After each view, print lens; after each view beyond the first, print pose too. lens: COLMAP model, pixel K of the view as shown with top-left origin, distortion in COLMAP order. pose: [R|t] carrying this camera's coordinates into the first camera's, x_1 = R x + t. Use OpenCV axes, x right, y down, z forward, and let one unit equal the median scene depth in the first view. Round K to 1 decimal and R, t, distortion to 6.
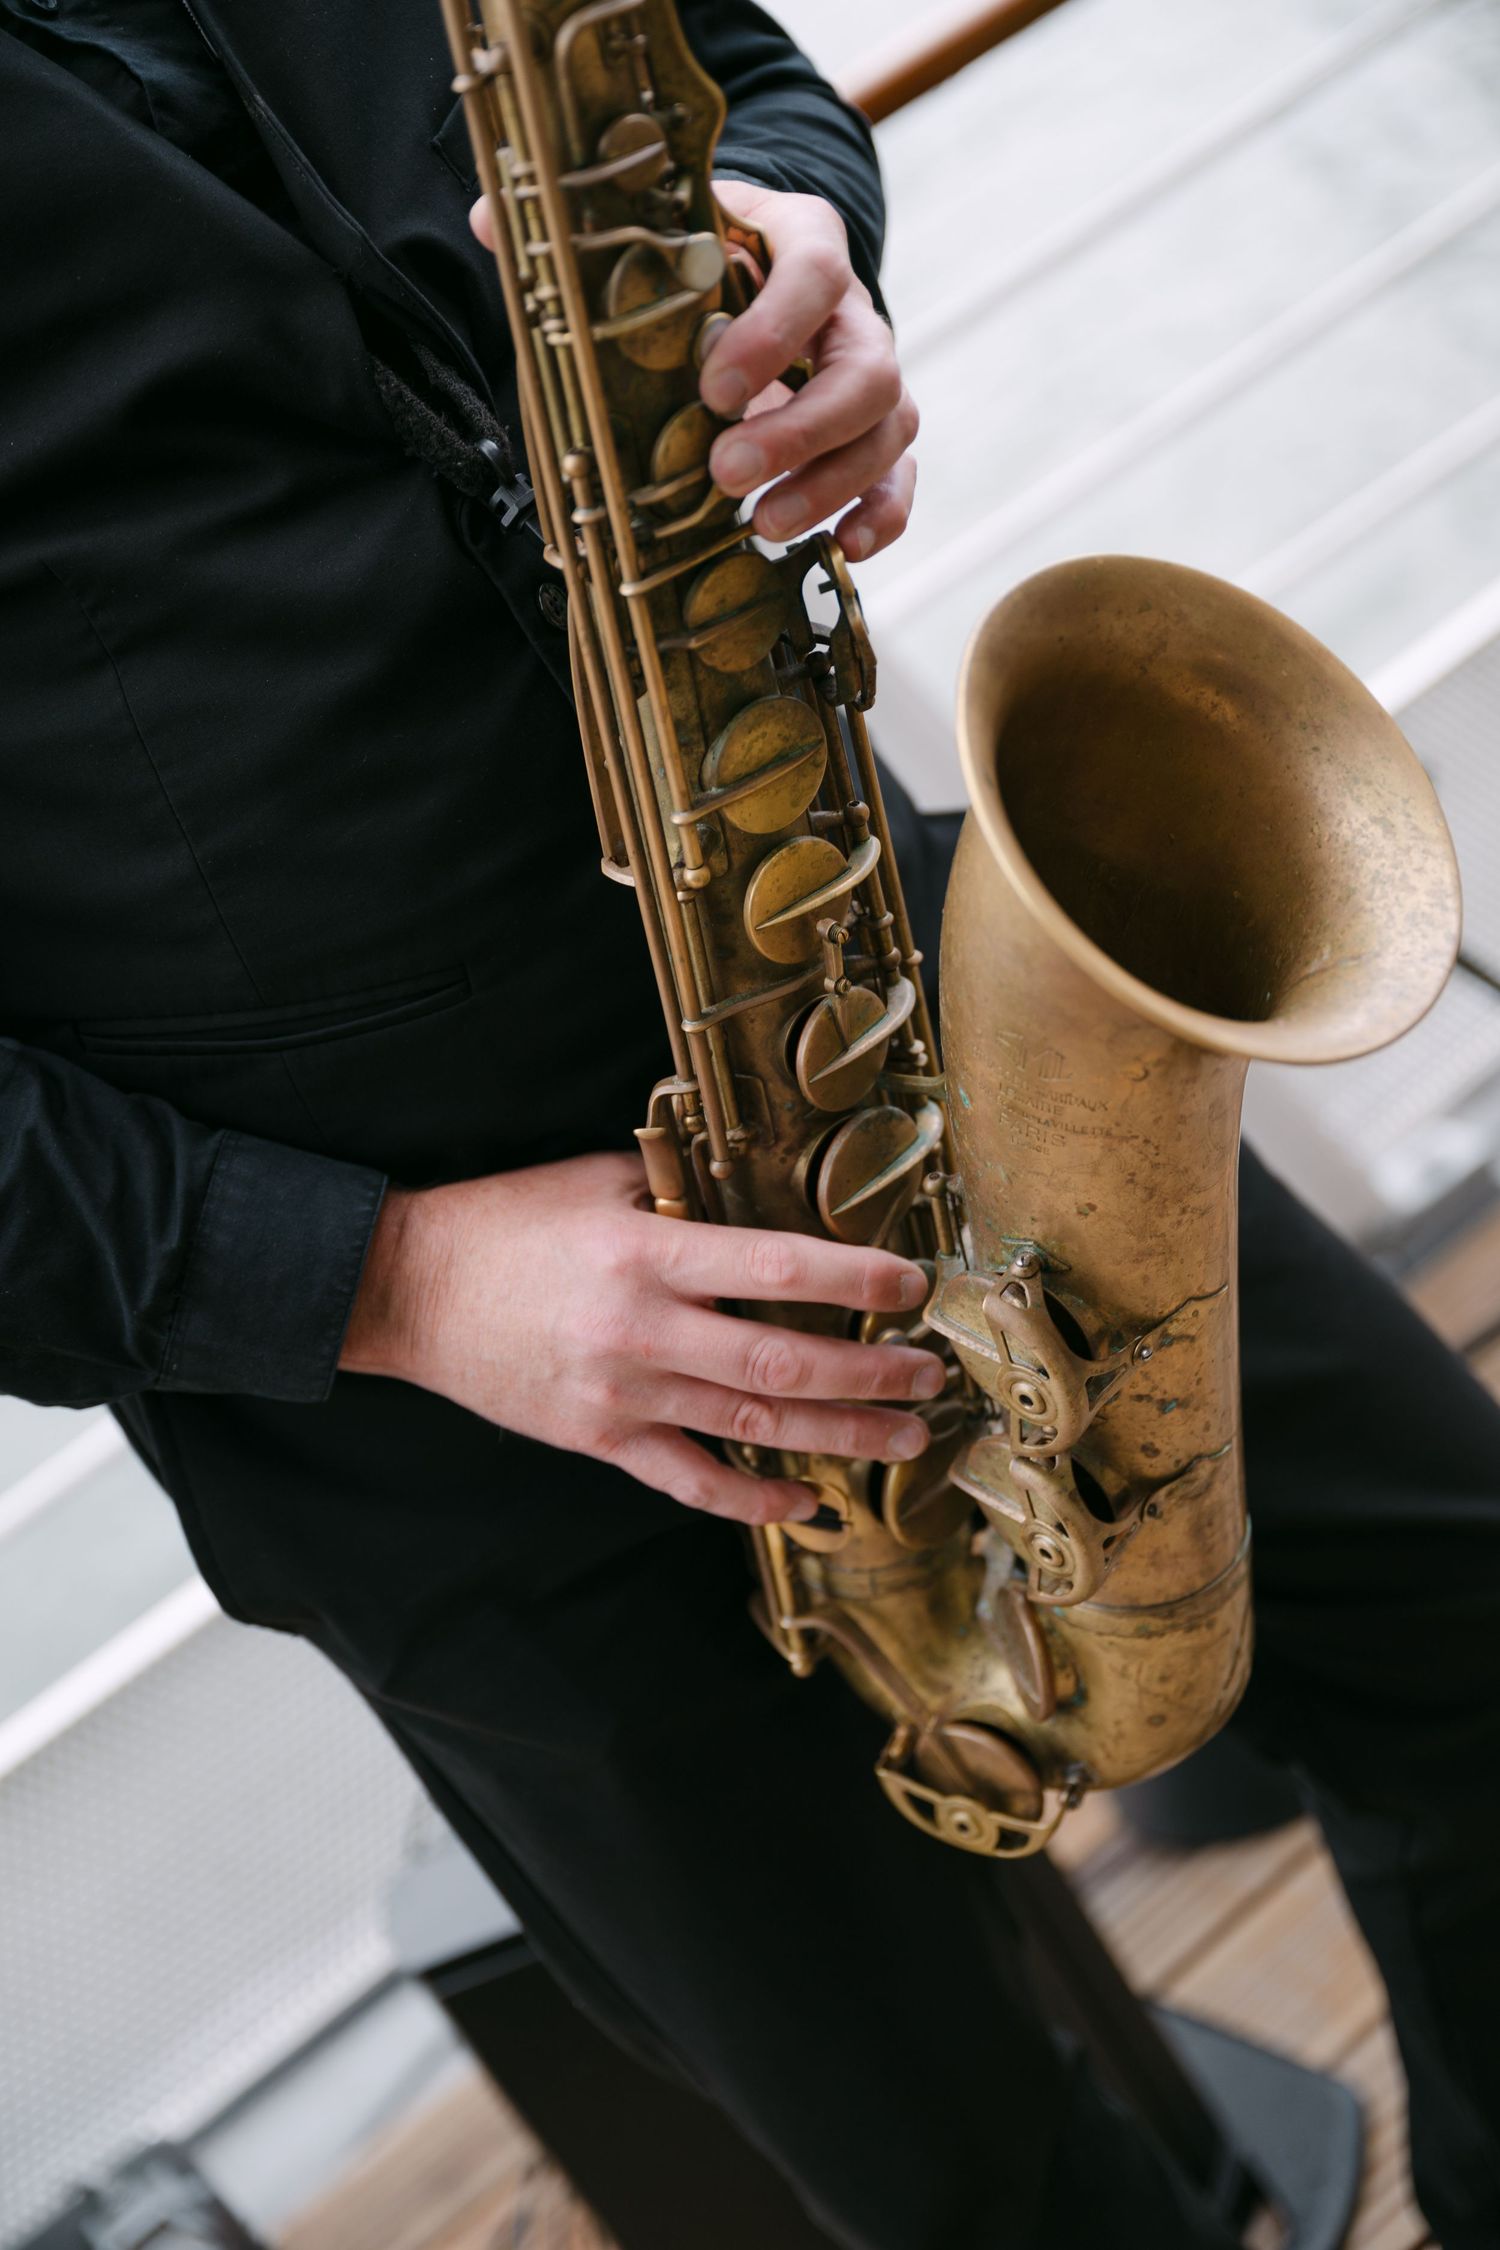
lens RADIAL K [[3152.4, 0, 750.7], [0, 3152.4, 1126.8], [0, 0, 1]] dist [-0.028255, 0.000000]
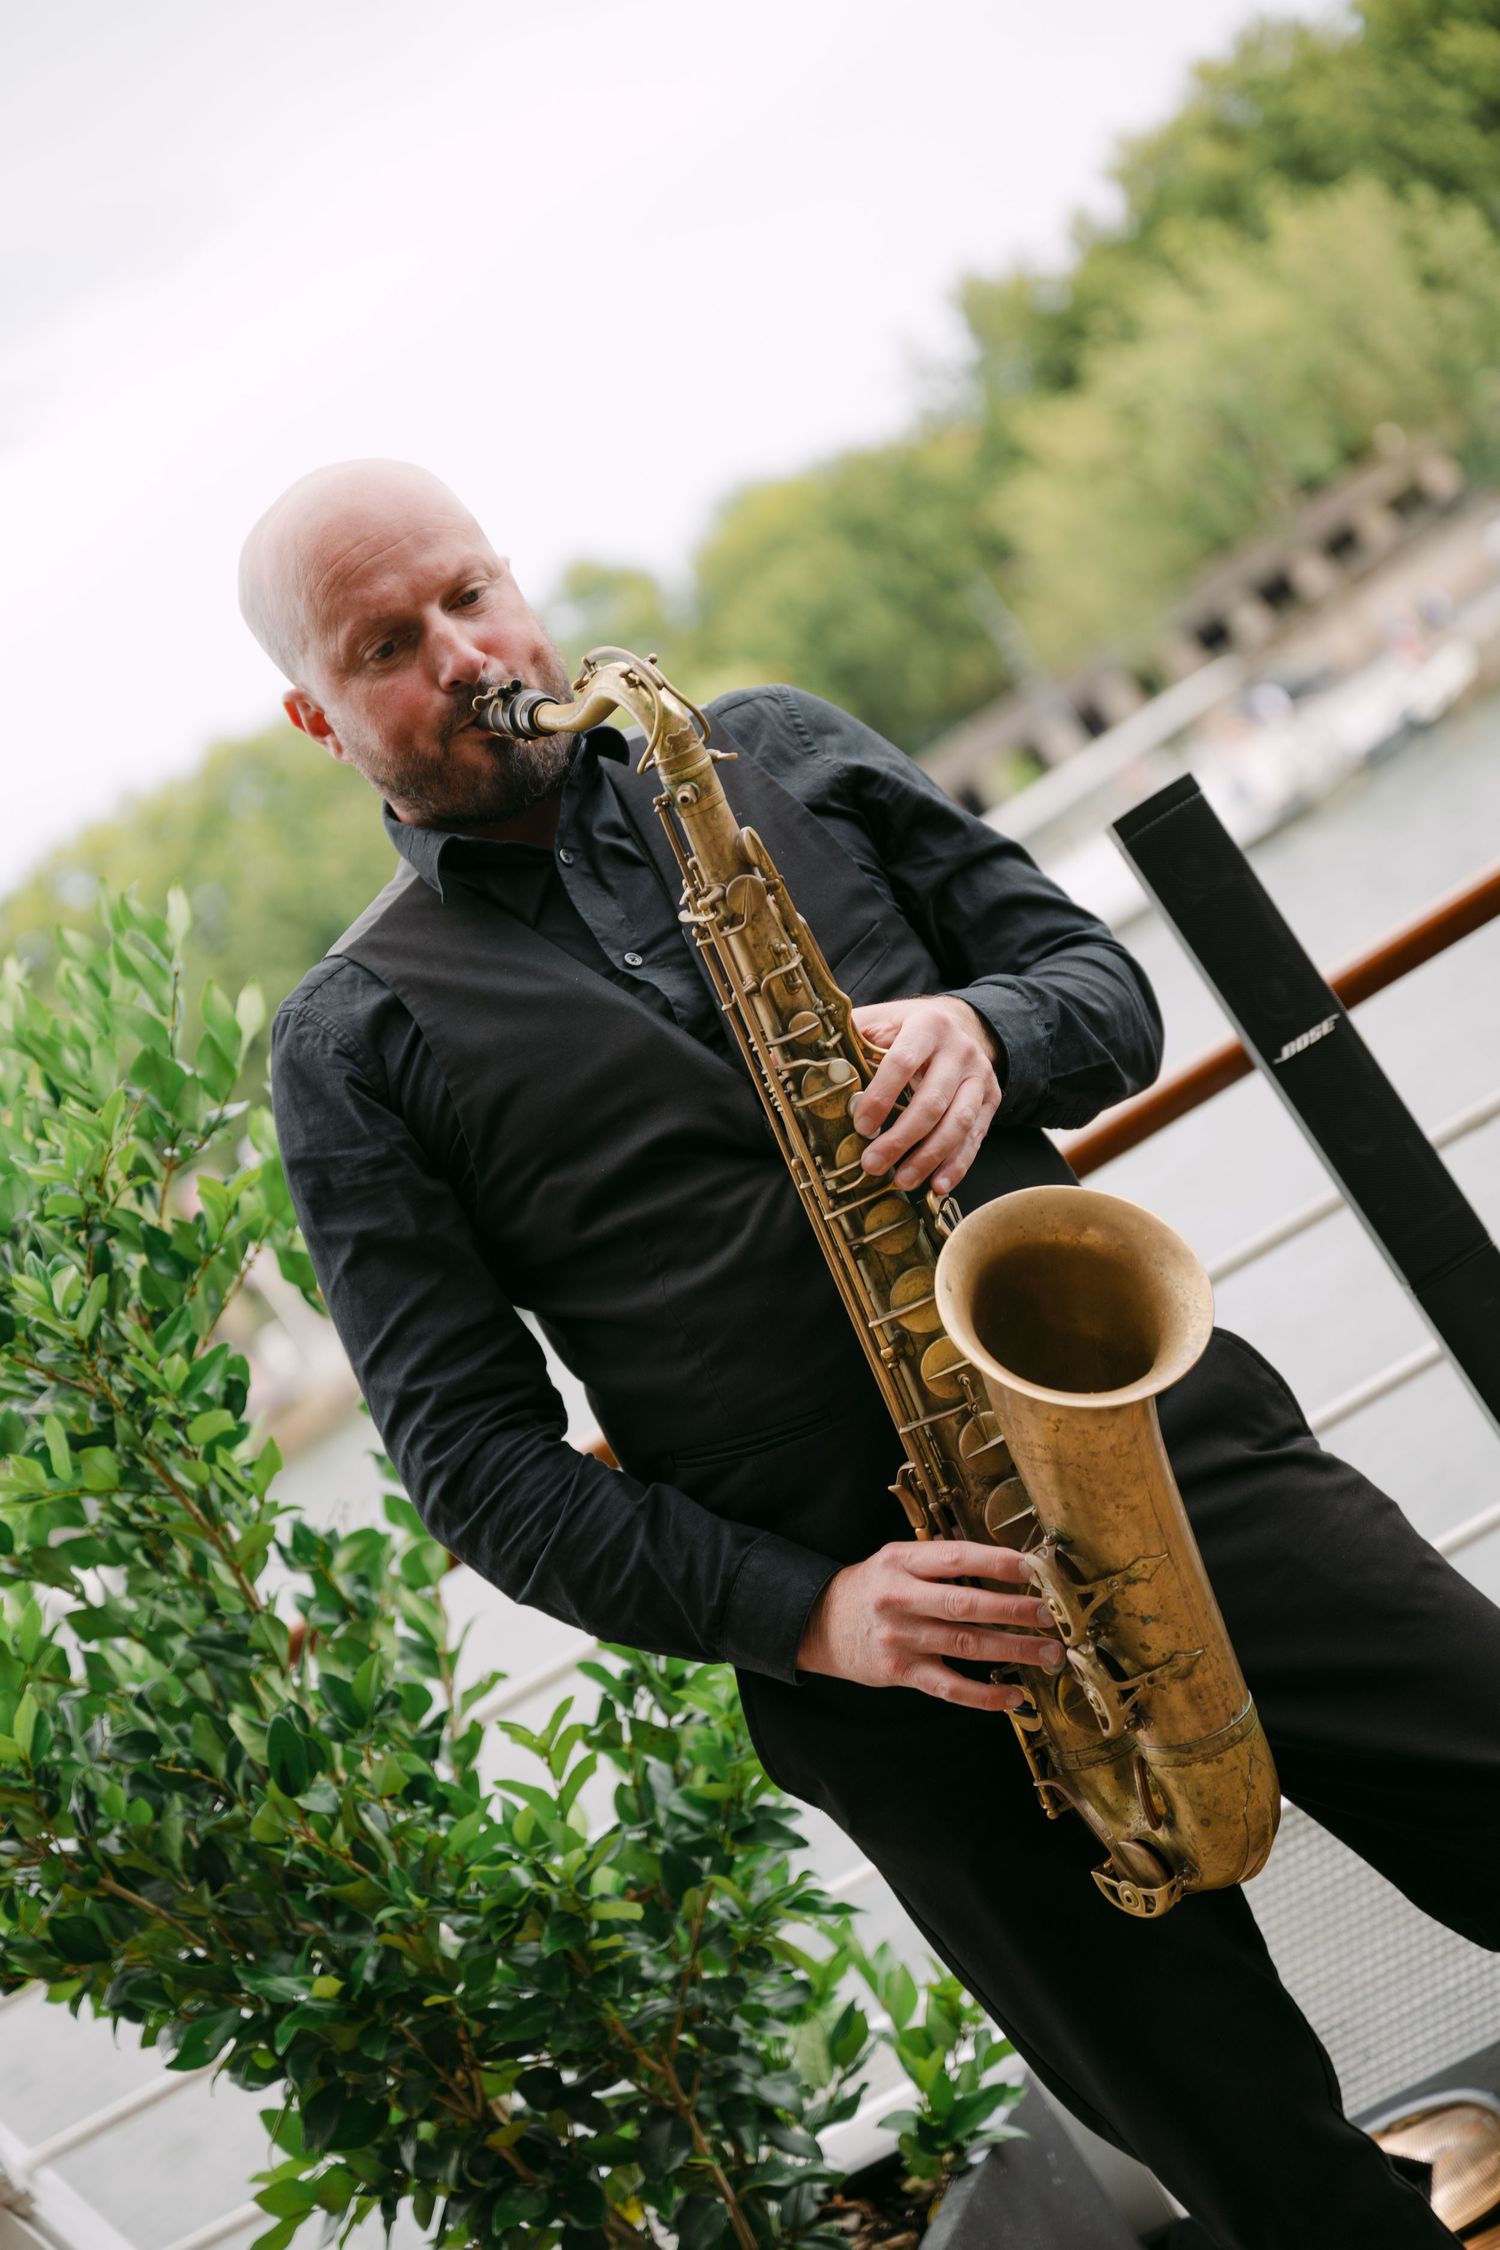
lens RADIAL K [[4501.4, 0, 749.9], [0, 4501.4, 1125.2], [0, 0, 1]] dist [0.009593, 0.000000]
pose [[0.905990, -0.071038, -0.417295, 1.088689], [-0.024478, 0.975376, -0.219186, 0.404961], [0.422590, 0.208795, 0.881942, -1.599588]]
